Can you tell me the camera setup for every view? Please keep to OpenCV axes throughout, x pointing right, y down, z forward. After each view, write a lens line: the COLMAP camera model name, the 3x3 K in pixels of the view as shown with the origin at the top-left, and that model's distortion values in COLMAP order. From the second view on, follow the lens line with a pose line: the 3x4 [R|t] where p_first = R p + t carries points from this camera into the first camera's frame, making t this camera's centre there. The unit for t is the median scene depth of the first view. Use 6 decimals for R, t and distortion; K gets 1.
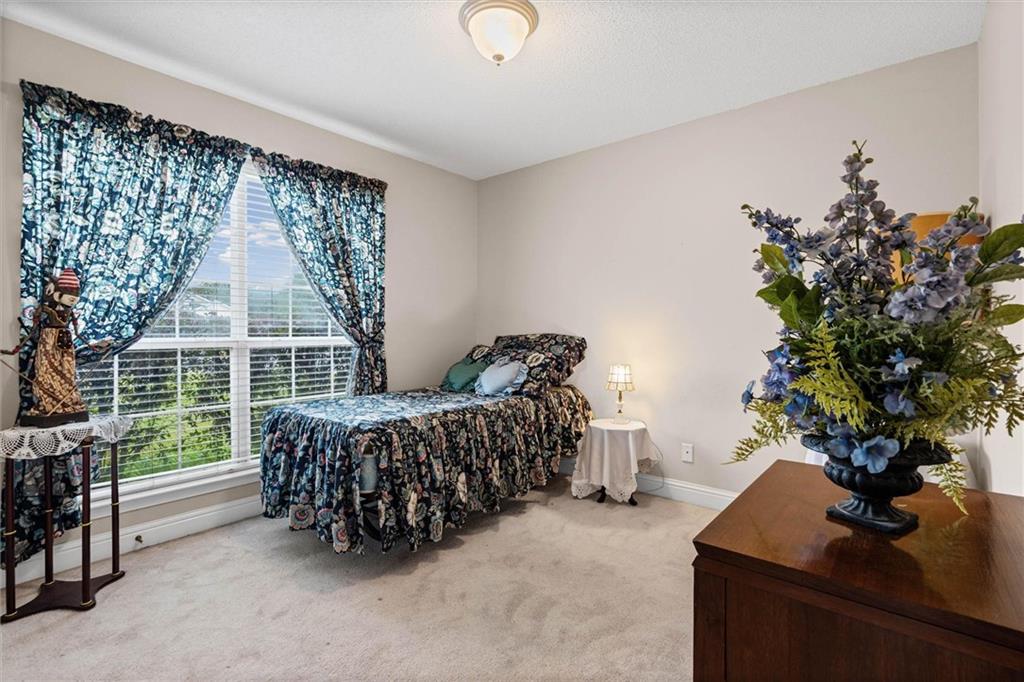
lens RADIAL K [[470.1, 0, 512.0], [0, 470.1, 341.0], [0, 0, 1]] dist [-0.000158, -0.000065]
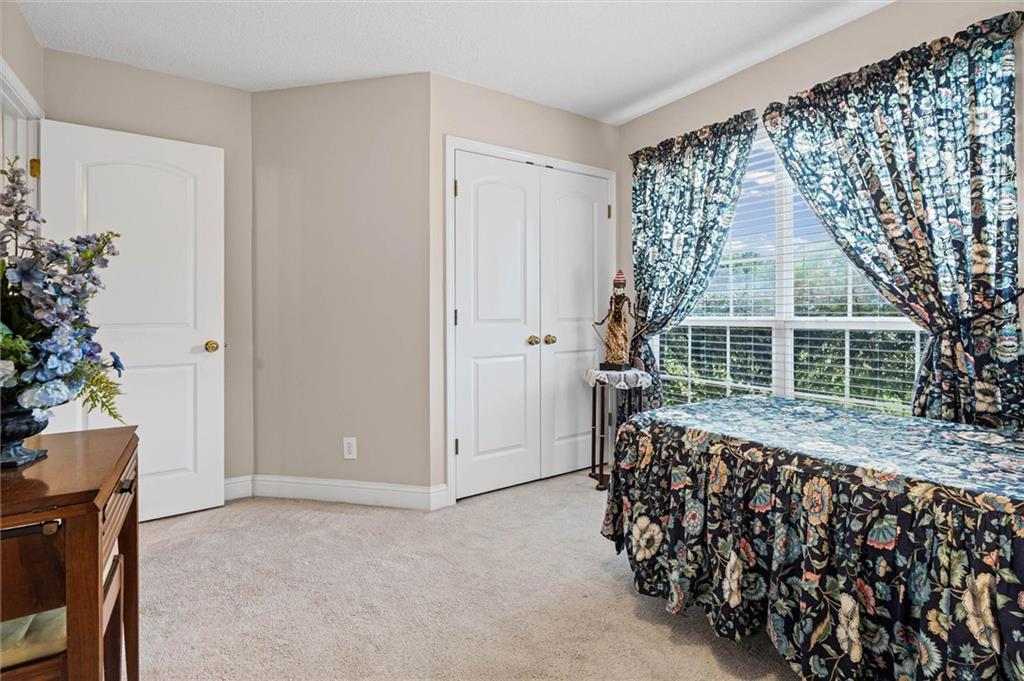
lens RADIAL K [[490.7, 0, 510.9], [0, 490.7, 316.5], [0, 0, 1]] dist [0.000189, 0.000137]
pose [[-0.297654, 0.006435, -0.954652, 0.483339], [-0.013818, 0.999843, 0.011048, -0.011644], [0.954574, 0.016480, -0.297518, 0.794439]]
